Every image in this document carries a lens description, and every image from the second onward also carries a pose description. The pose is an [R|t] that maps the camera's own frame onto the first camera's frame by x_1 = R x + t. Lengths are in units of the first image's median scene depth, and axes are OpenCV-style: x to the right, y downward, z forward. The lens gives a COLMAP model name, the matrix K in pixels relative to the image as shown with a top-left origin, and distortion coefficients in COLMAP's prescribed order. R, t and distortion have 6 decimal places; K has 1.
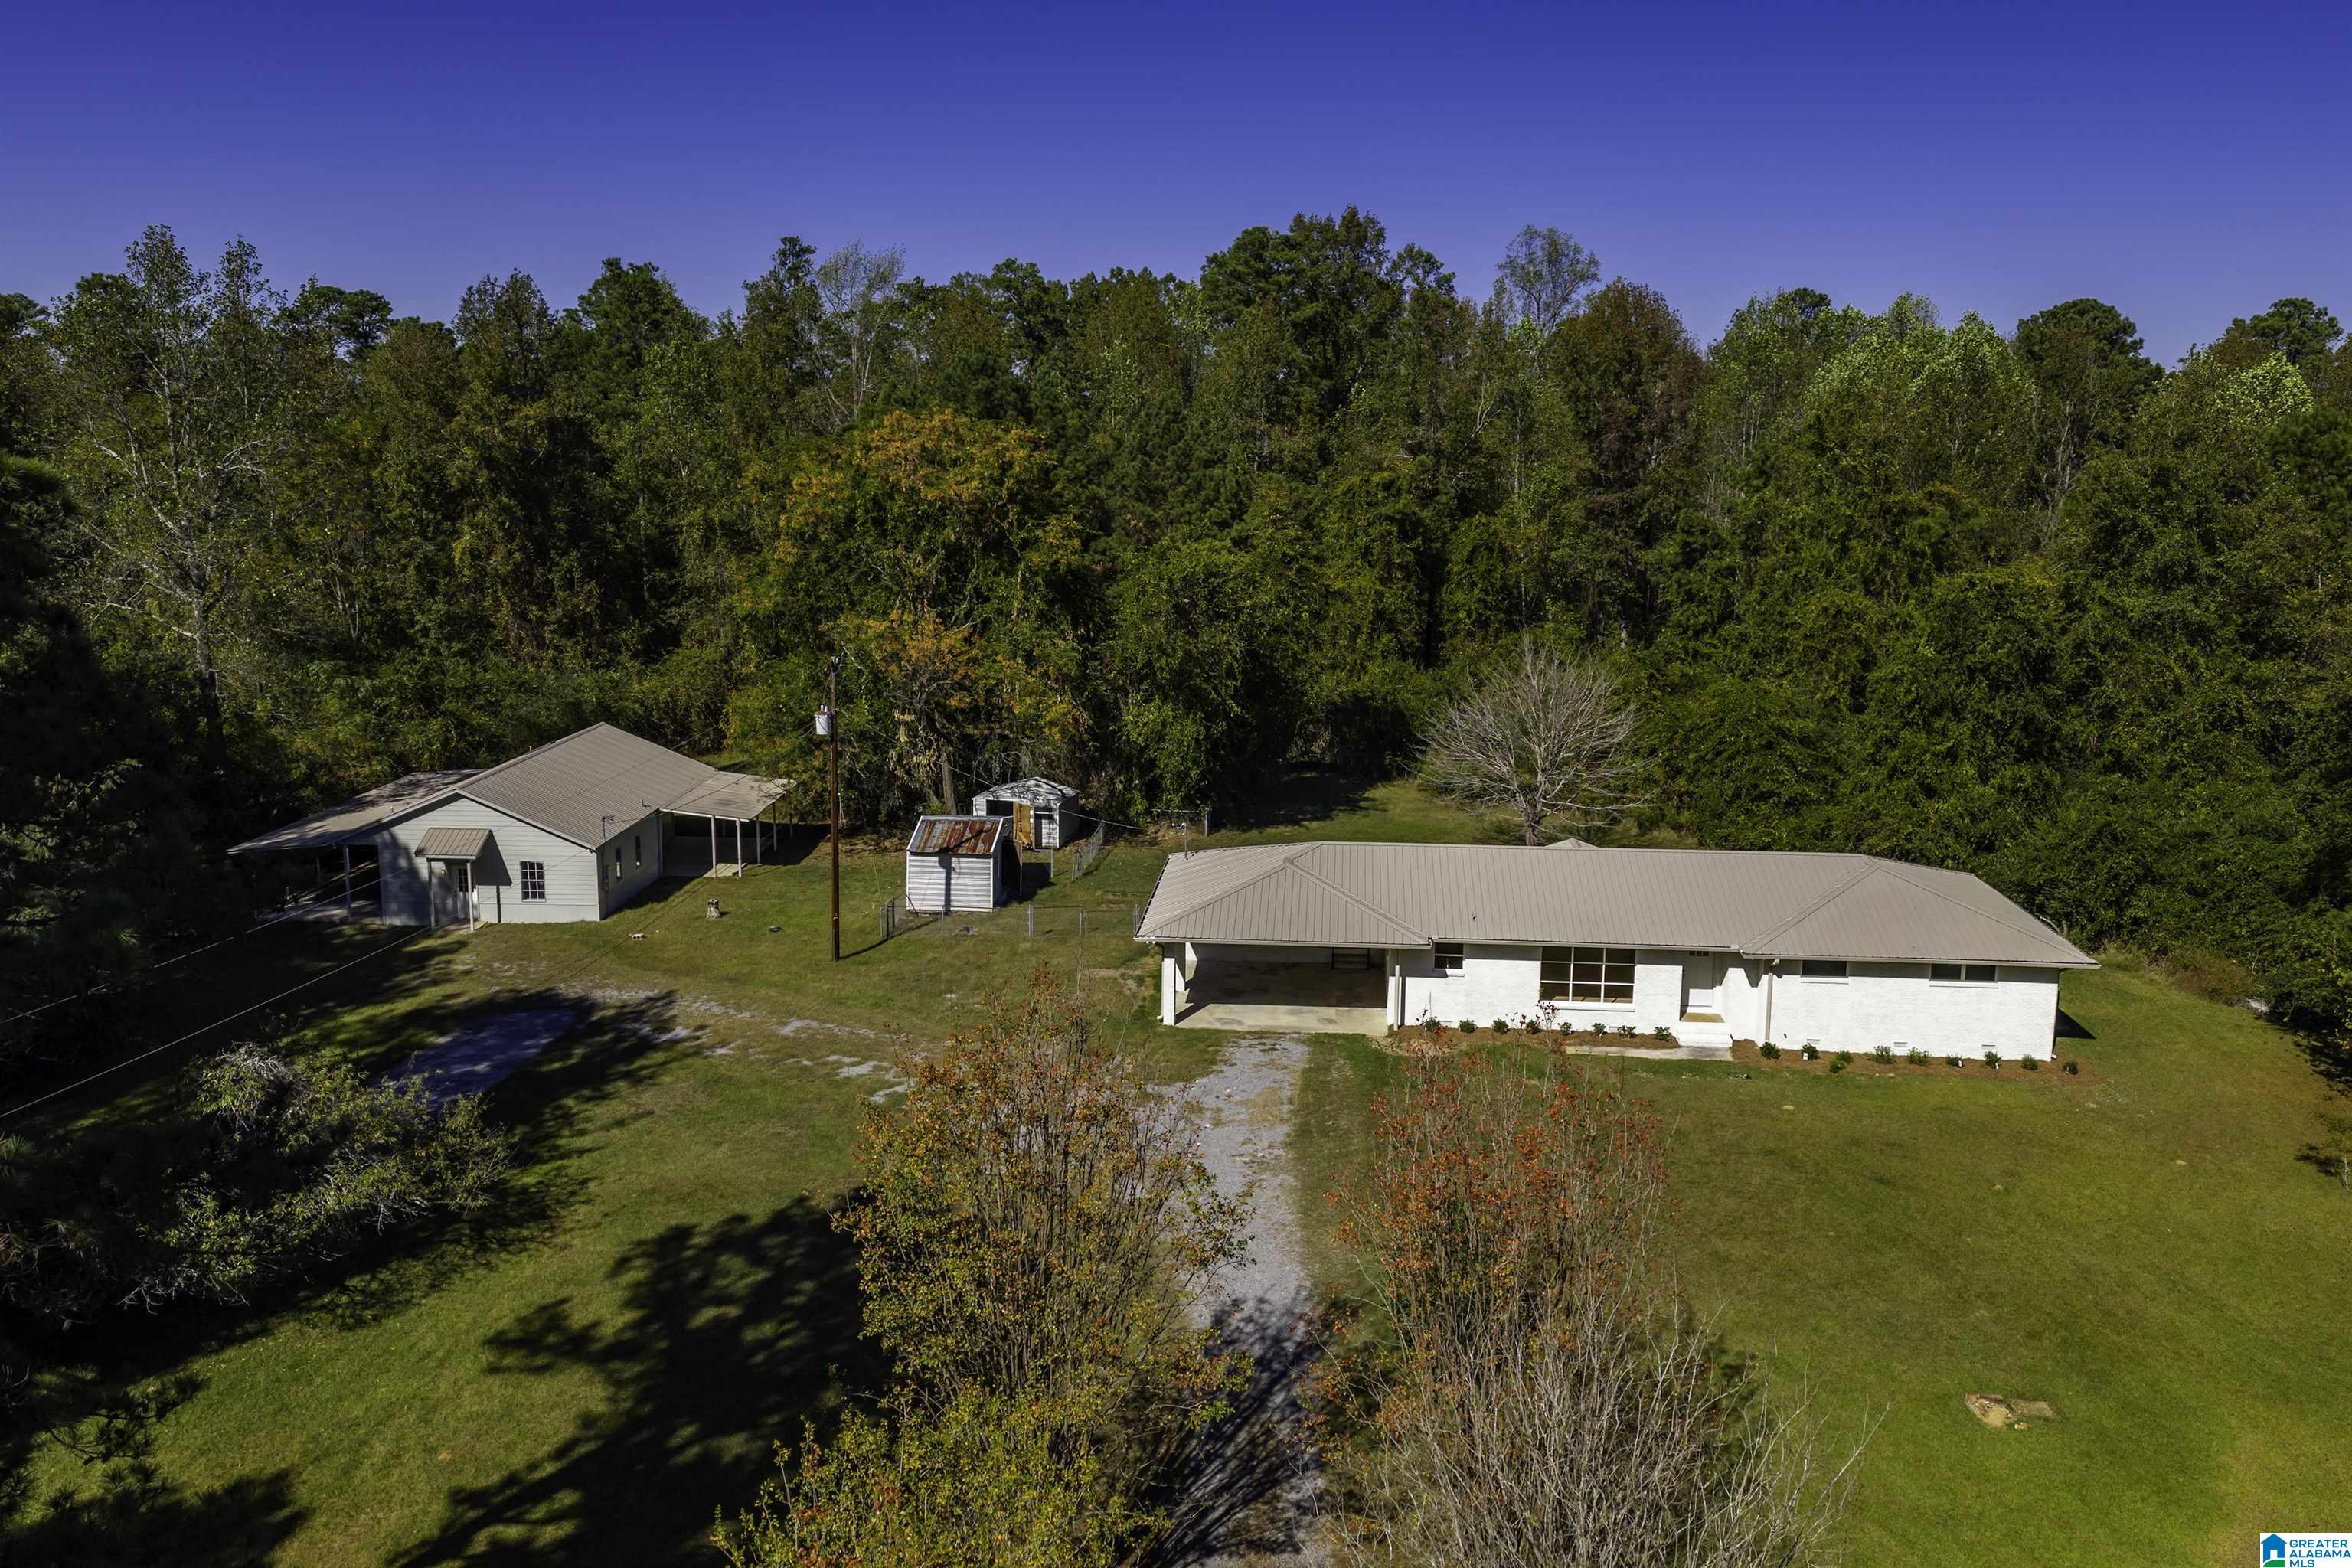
lens RADIAL K [[1957.3, 0, 1176.0], [0, 1957.3, 784.0], [0, 0, 1]] dist [0.006334, -0.000403]
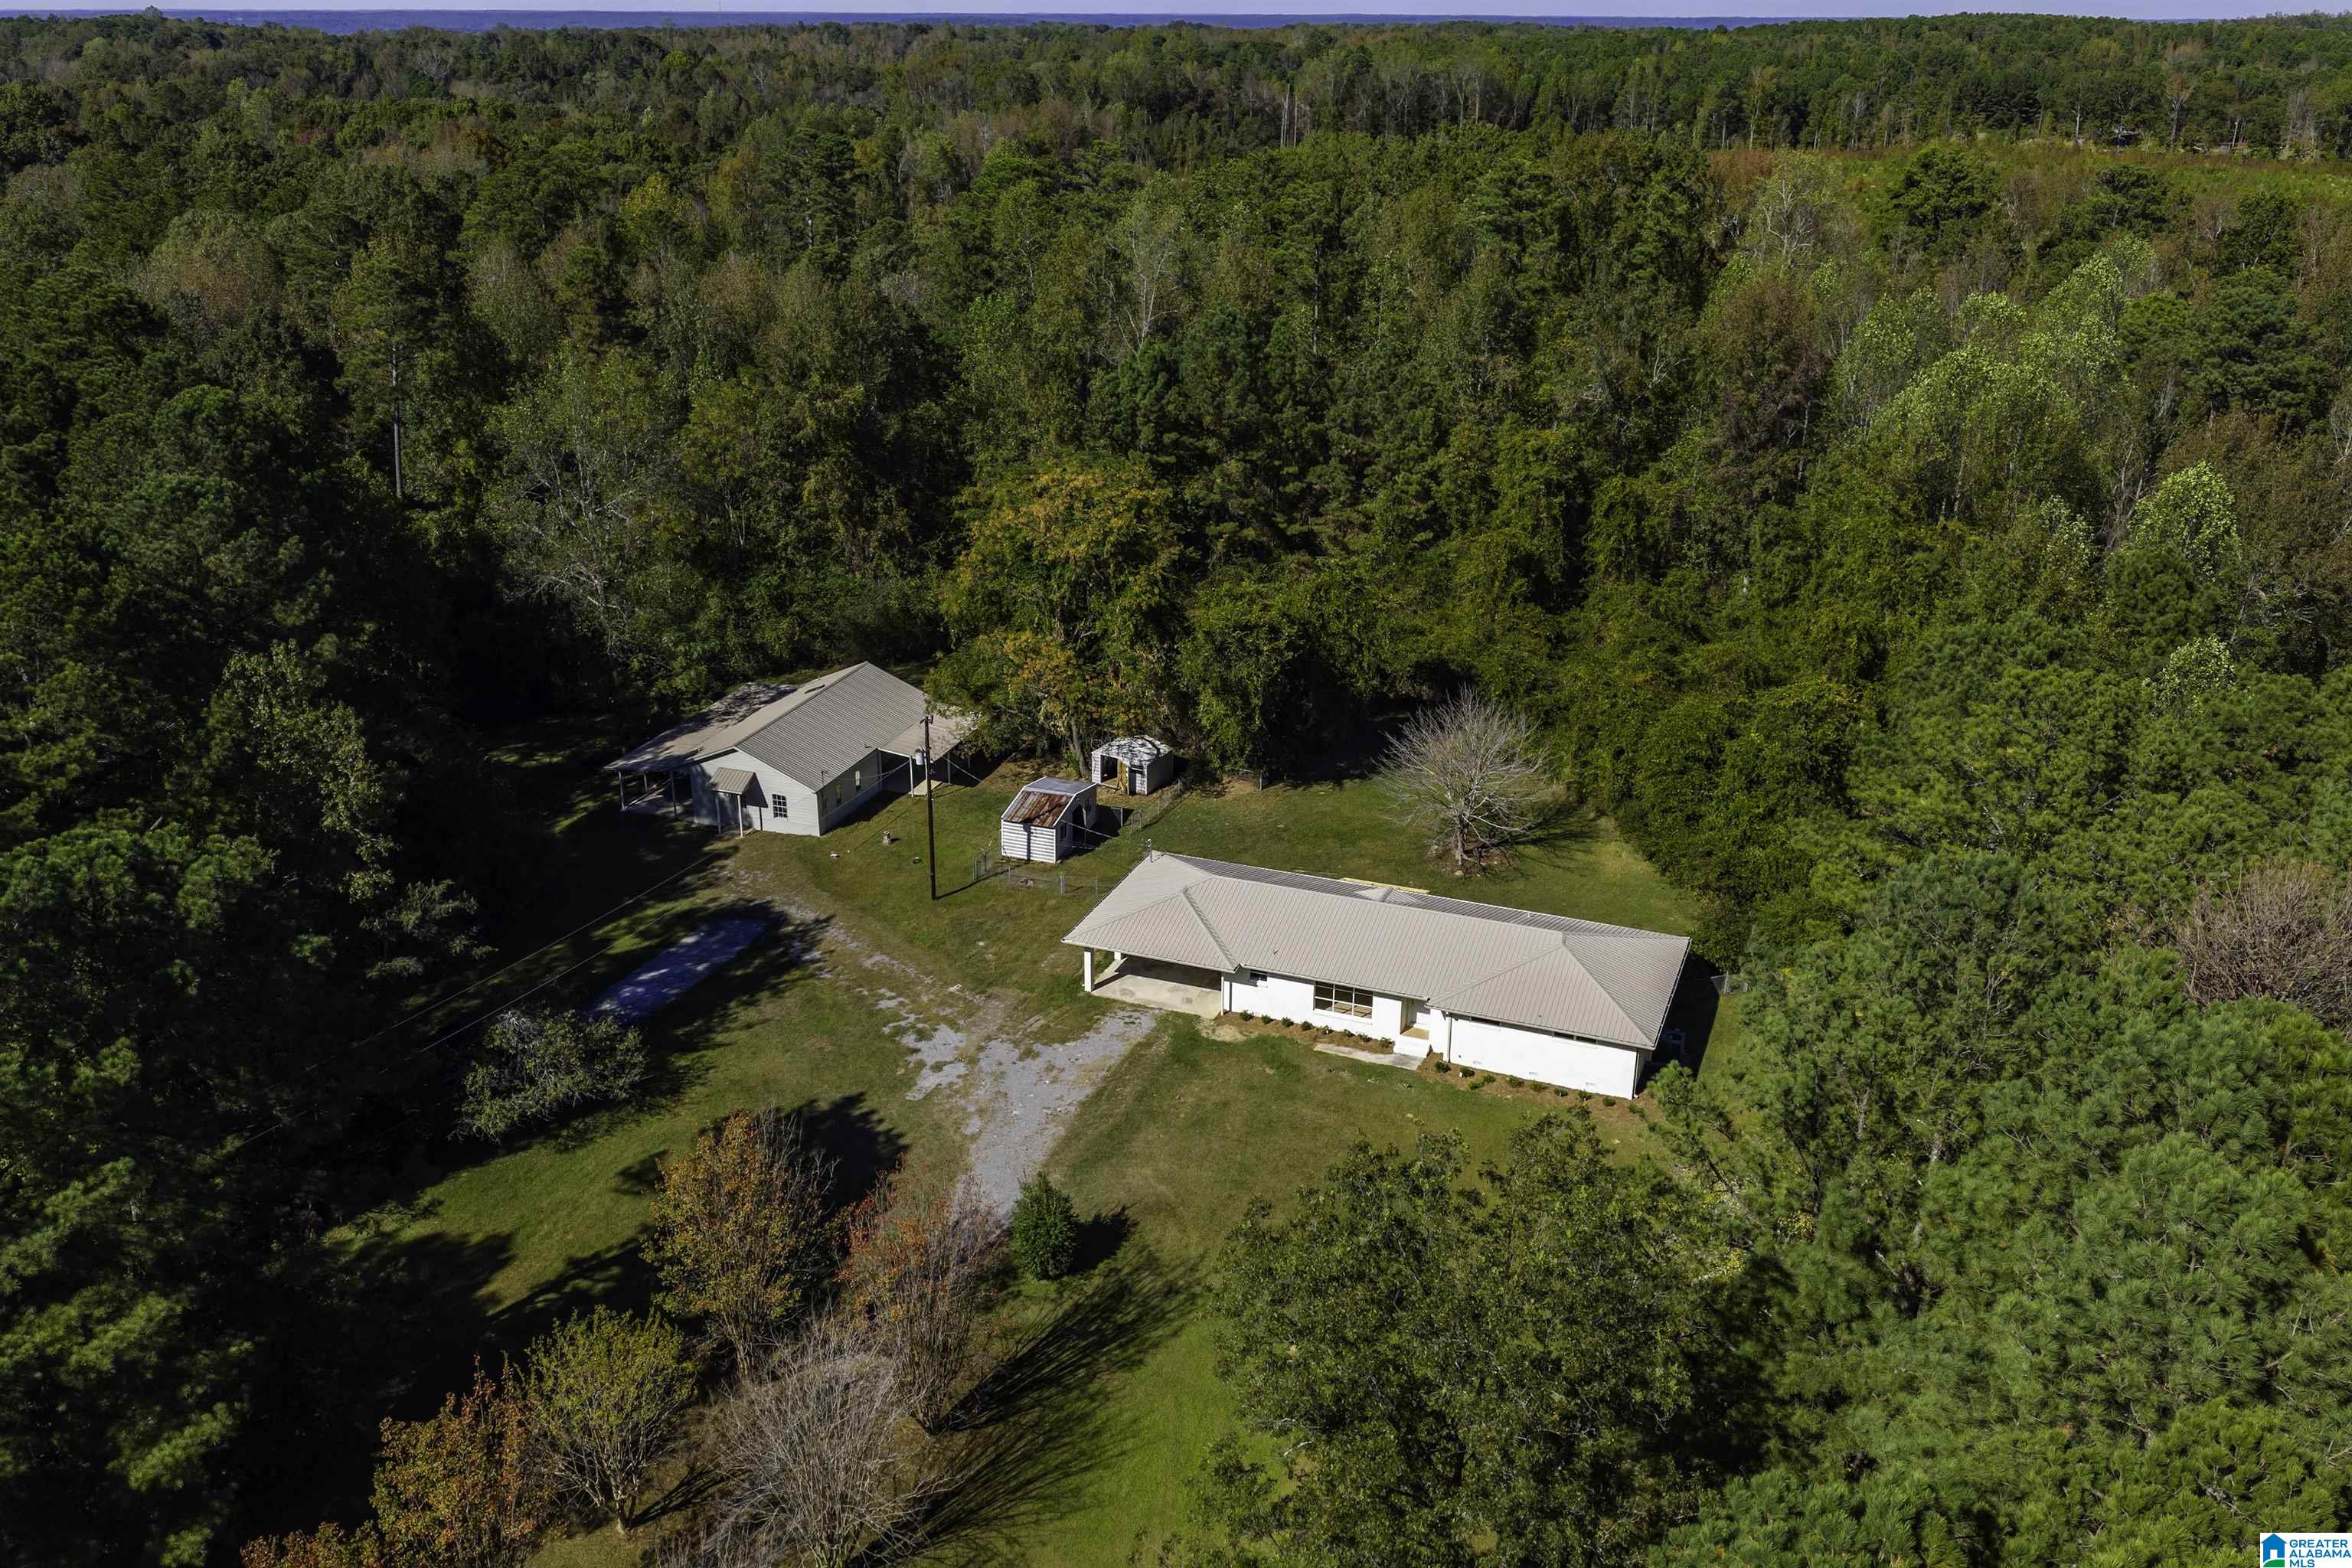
lens RADIAL K [[1957.3, 0, 1176.0], [0, 1957.3, 784.0], [0, 0, 1]] dist [0.006334, -0.000403]
pose [[0.958061, 0.103080, -0.267385, 0.379648], [-0.049095, 0.978311, 0.201238, -0.293070], [0.282329, -0.179671, 0.942342, -0.358739]]
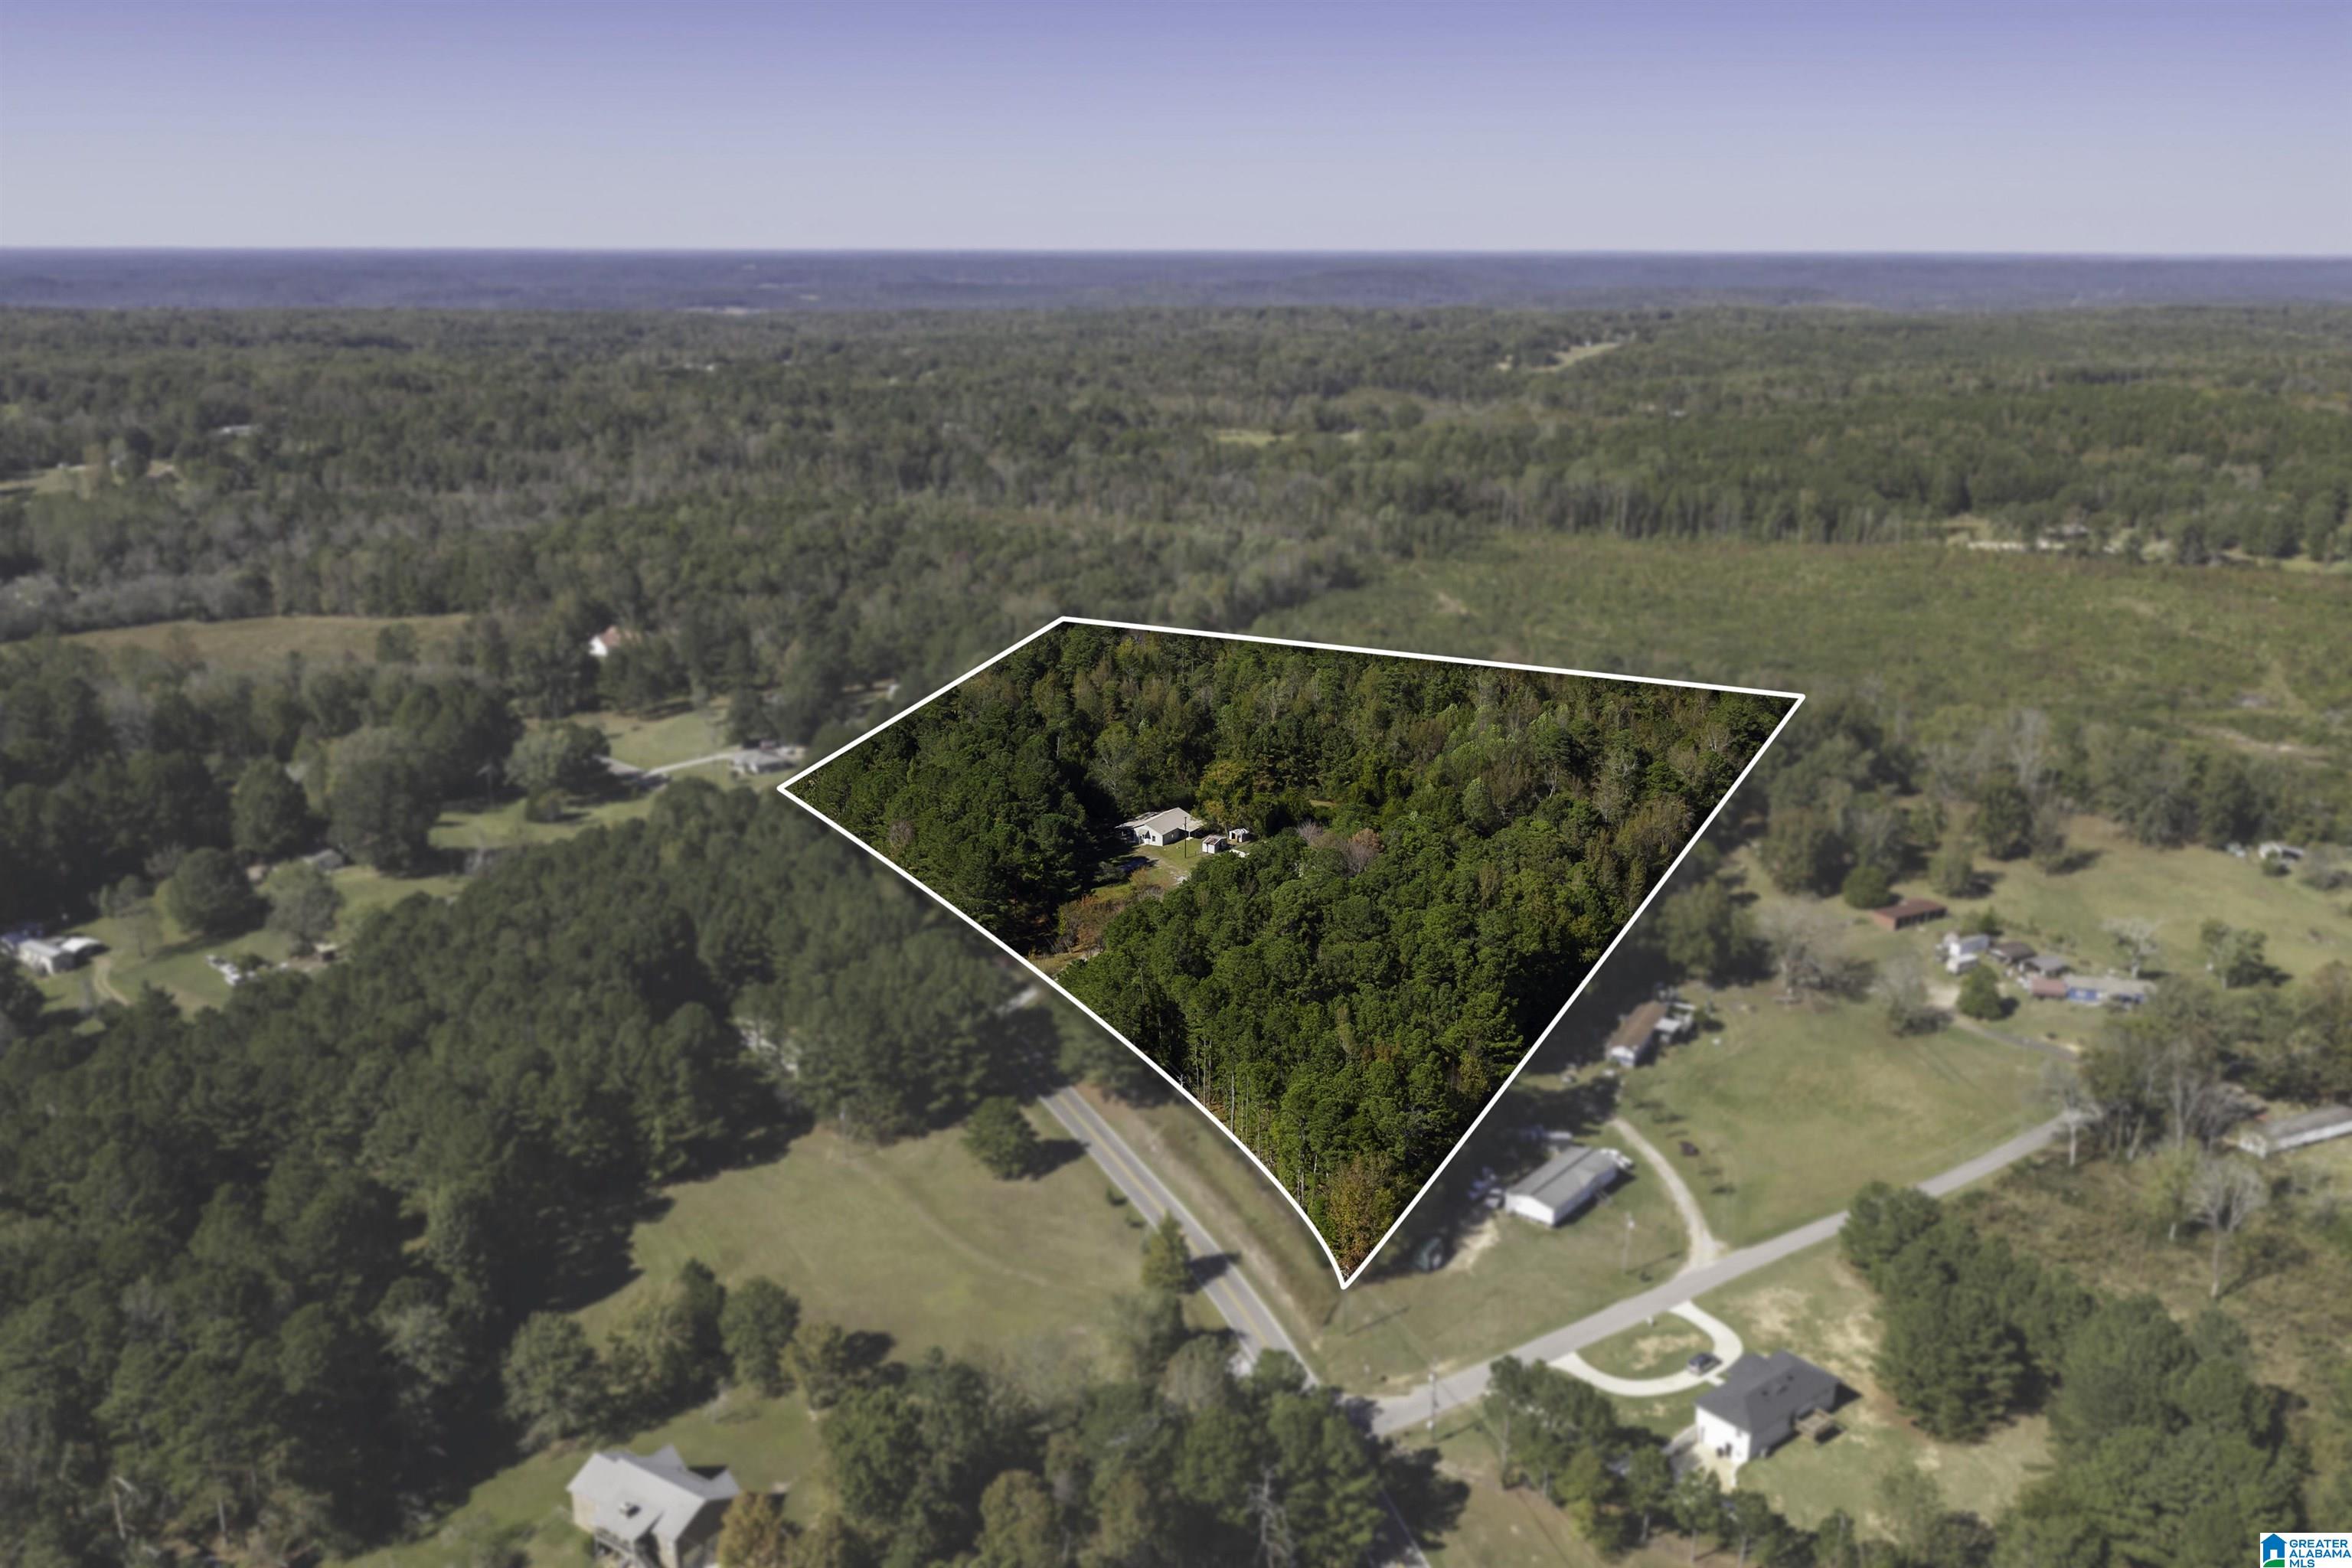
lens RADIAL K [[1957.3, 0, 1176.0], [0, 1957.3, 784.0], [0, 0, 1]] dist [0.006334, -0.000403]
pose [[0.876399, 0.123670, -0.465436, 2.765506], [-0.080949, 0.990544, 0.110770, -0.863498], [0.474734, -0.059402, 0.878122, -4.706798]]
